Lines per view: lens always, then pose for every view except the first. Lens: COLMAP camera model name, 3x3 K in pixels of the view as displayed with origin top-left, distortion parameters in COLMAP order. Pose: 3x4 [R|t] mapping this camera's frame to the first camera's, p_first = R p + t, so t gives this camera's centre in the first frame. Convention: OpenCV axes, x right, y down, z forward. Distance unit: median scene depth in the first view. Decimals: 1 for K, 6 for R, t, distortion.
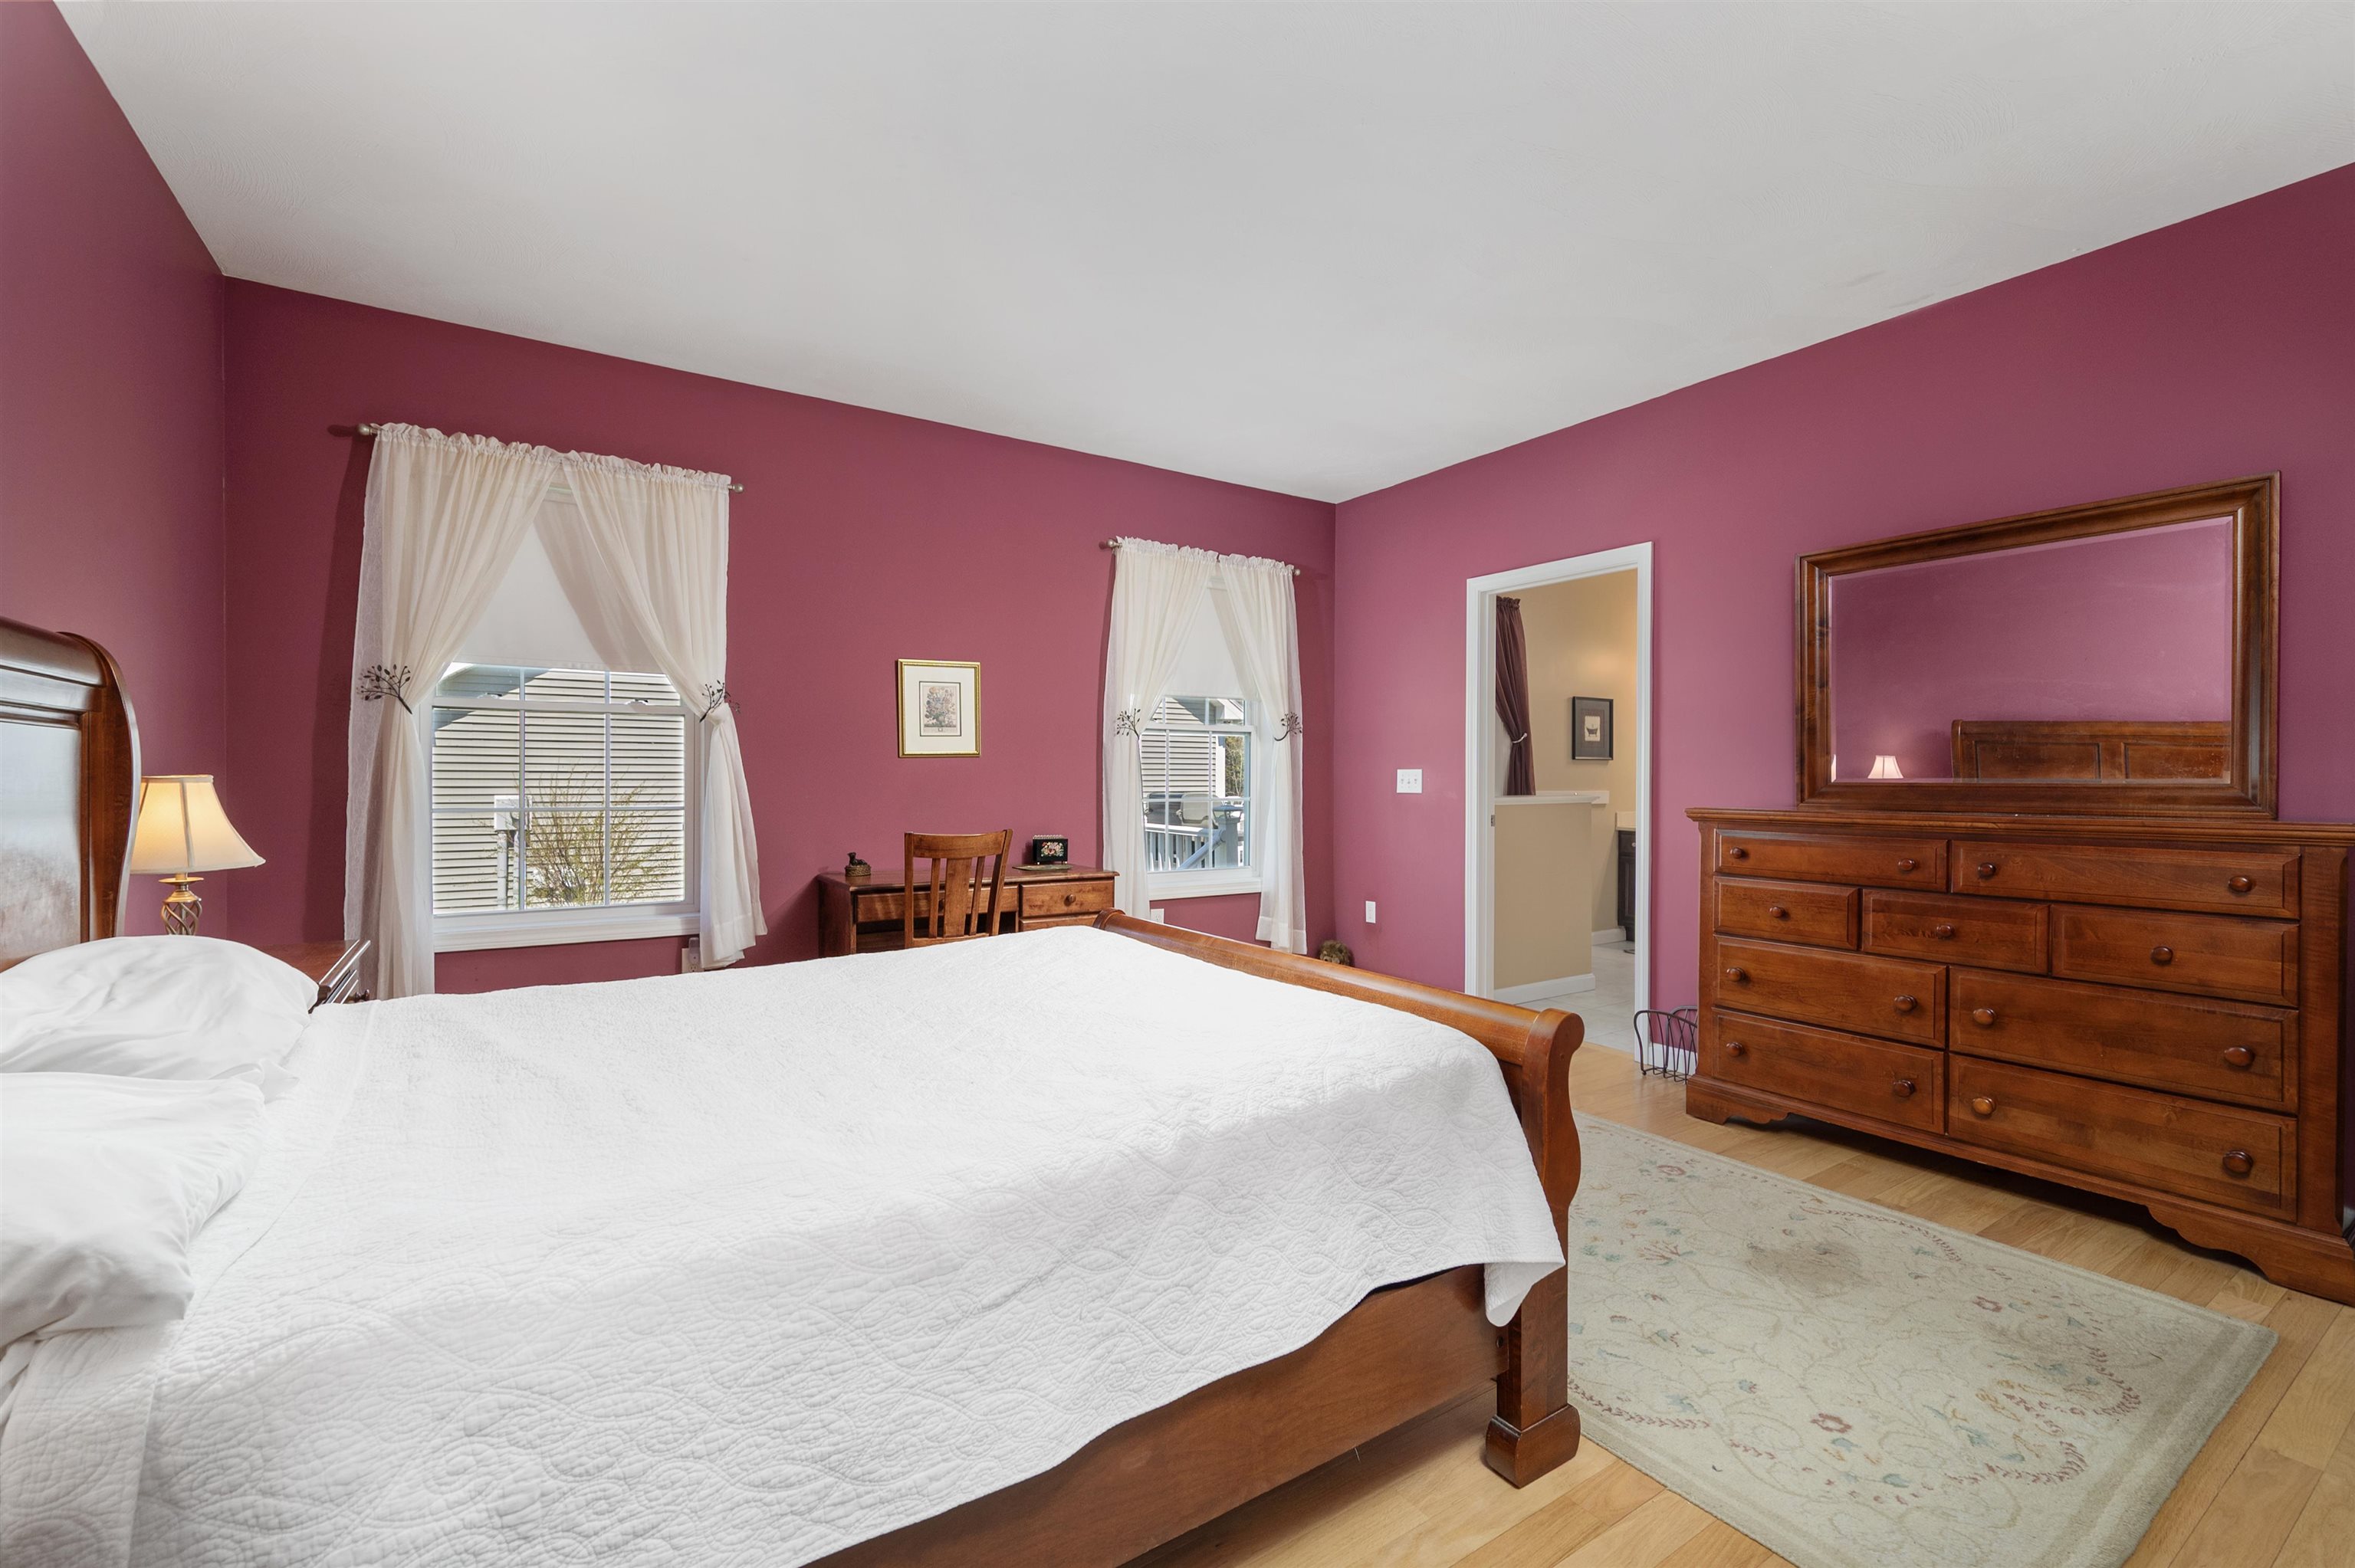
lens RADIAL K [[988.7, 0, 1173.4], [0, 988.7, 792.6], [0, 0, 1]] dist [0.001155, 0.000515]
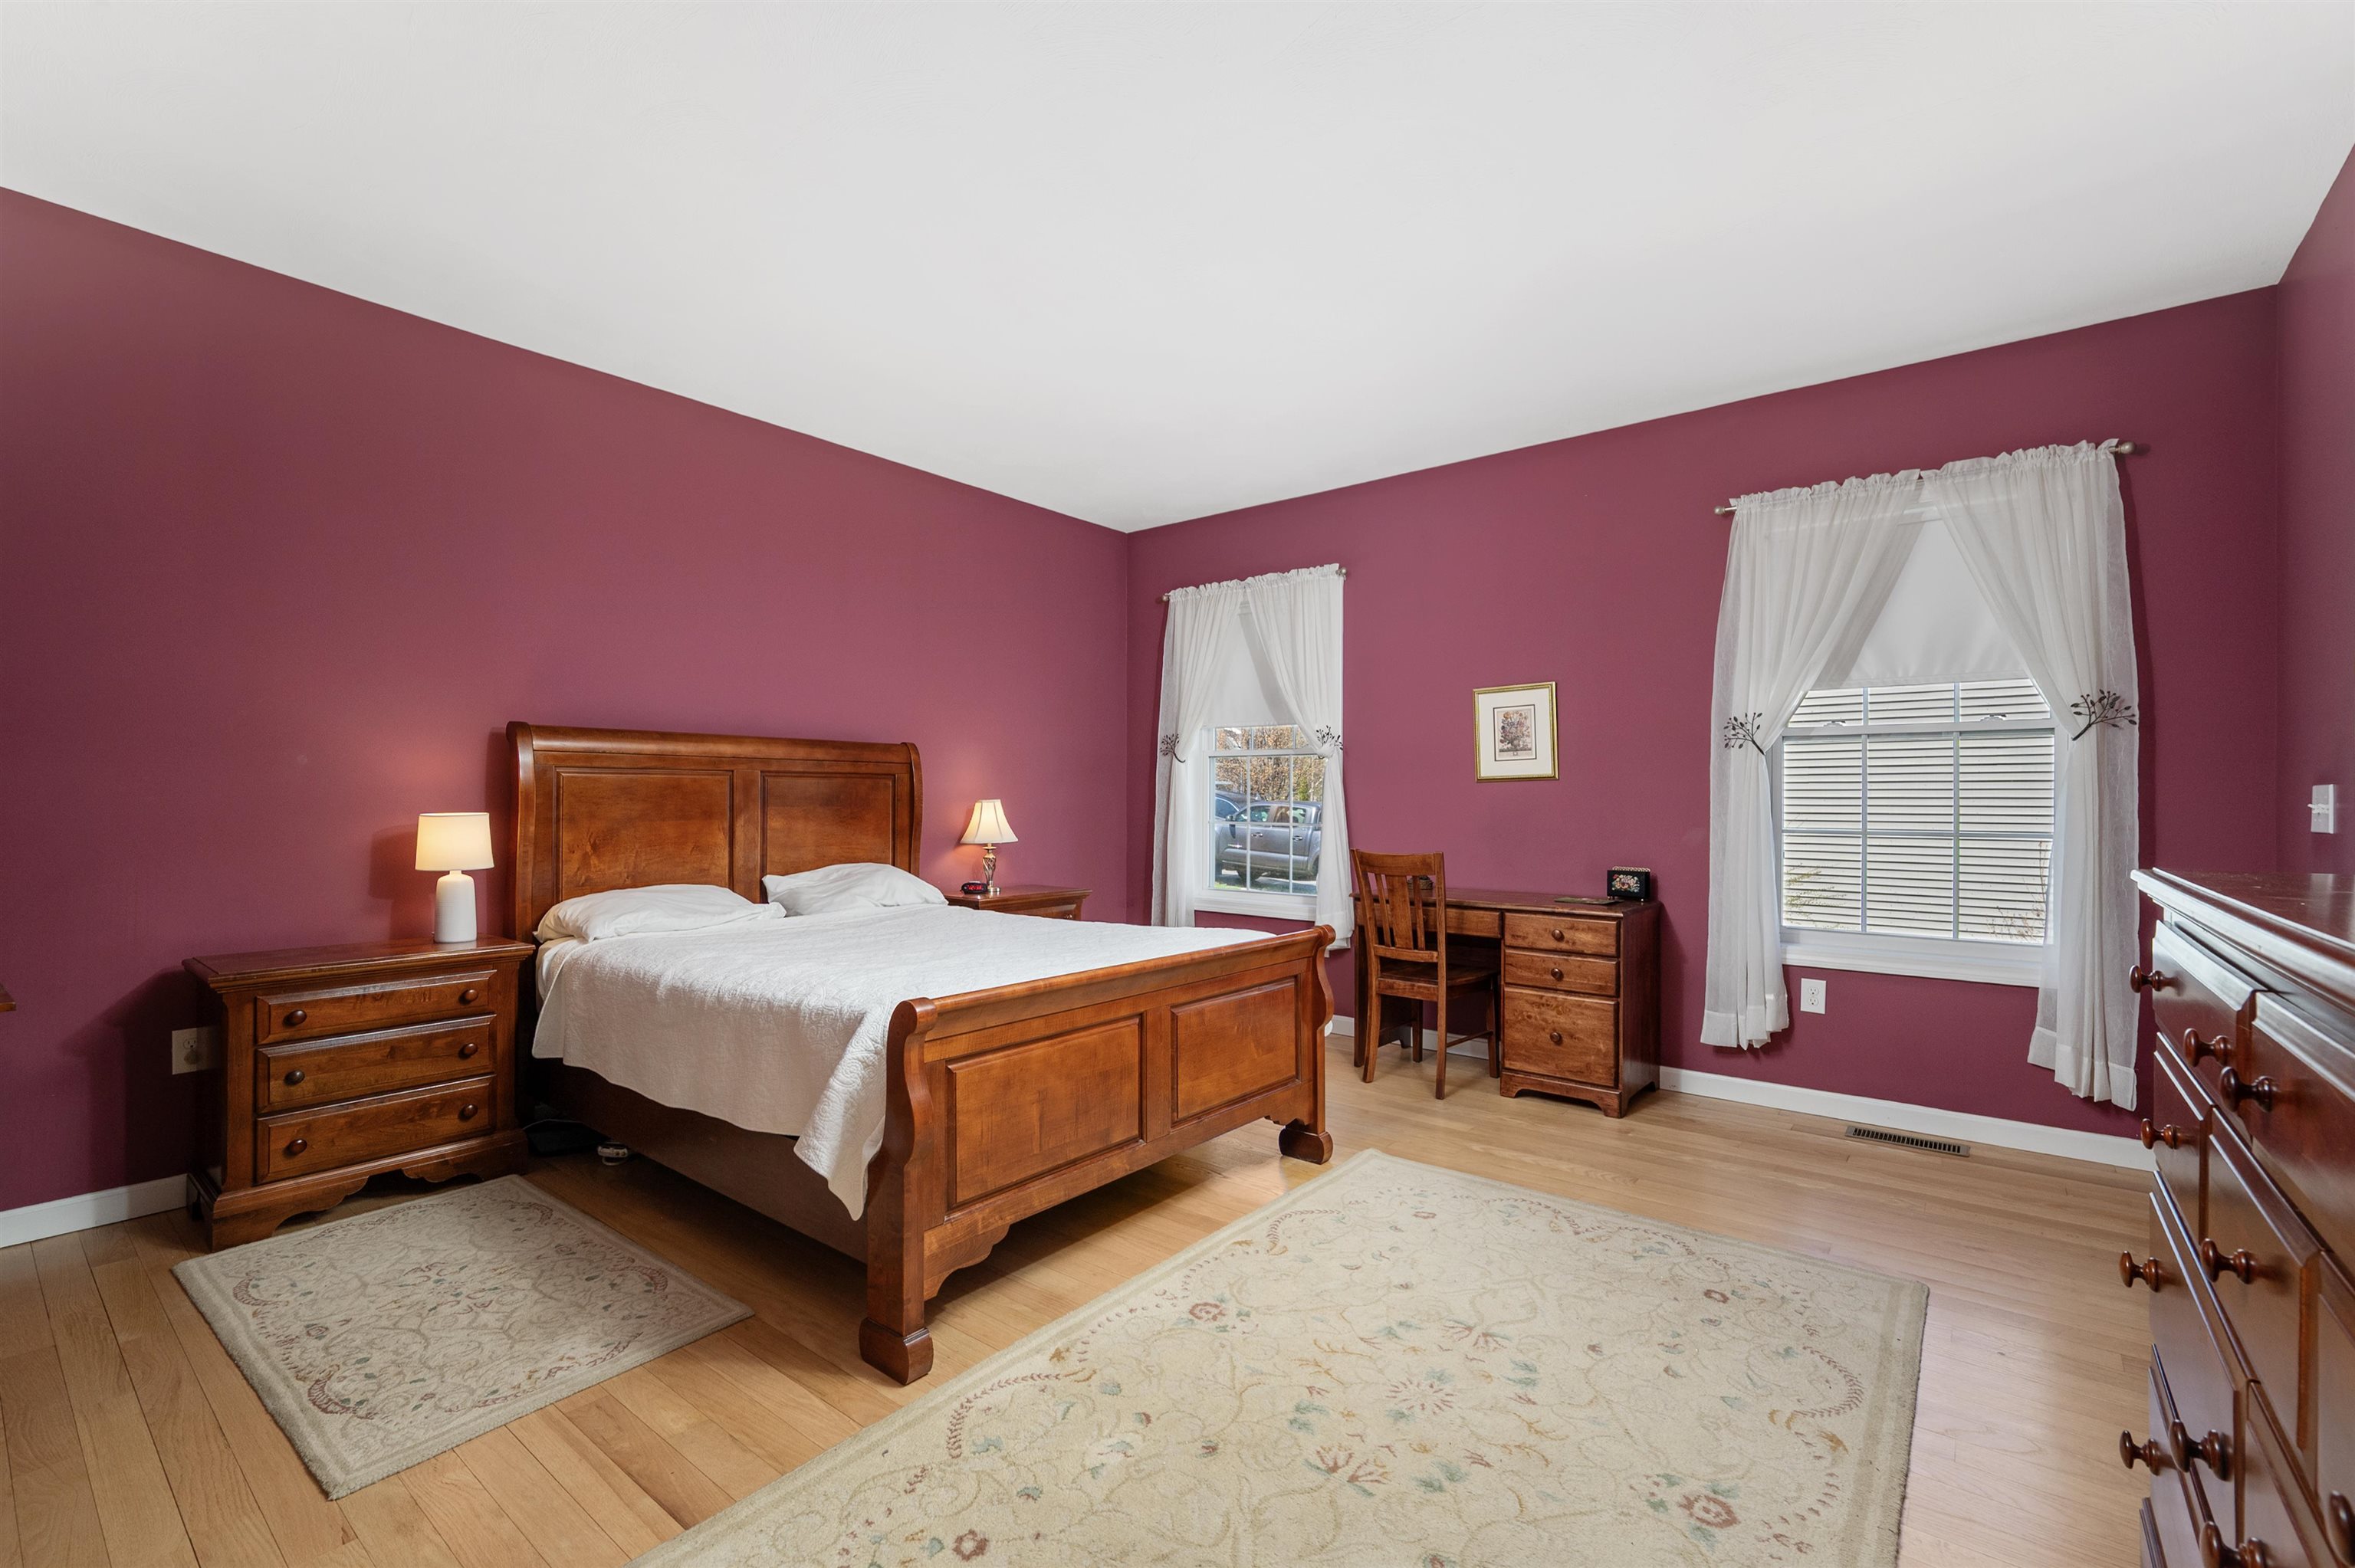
lens RADIAL K [[1003.8, 0, 1185.6], [0, 1003.8, 811.5], [0, 0, 1]] dist [-0.019556, 0.000096]
pose [[0.304802, 0.004187, -0.952407, 0.630068], [-0.021596, 0.999764, -0.002516, 0.004756], [0.952171, 0.021335, 0.304820, 0.375385]]
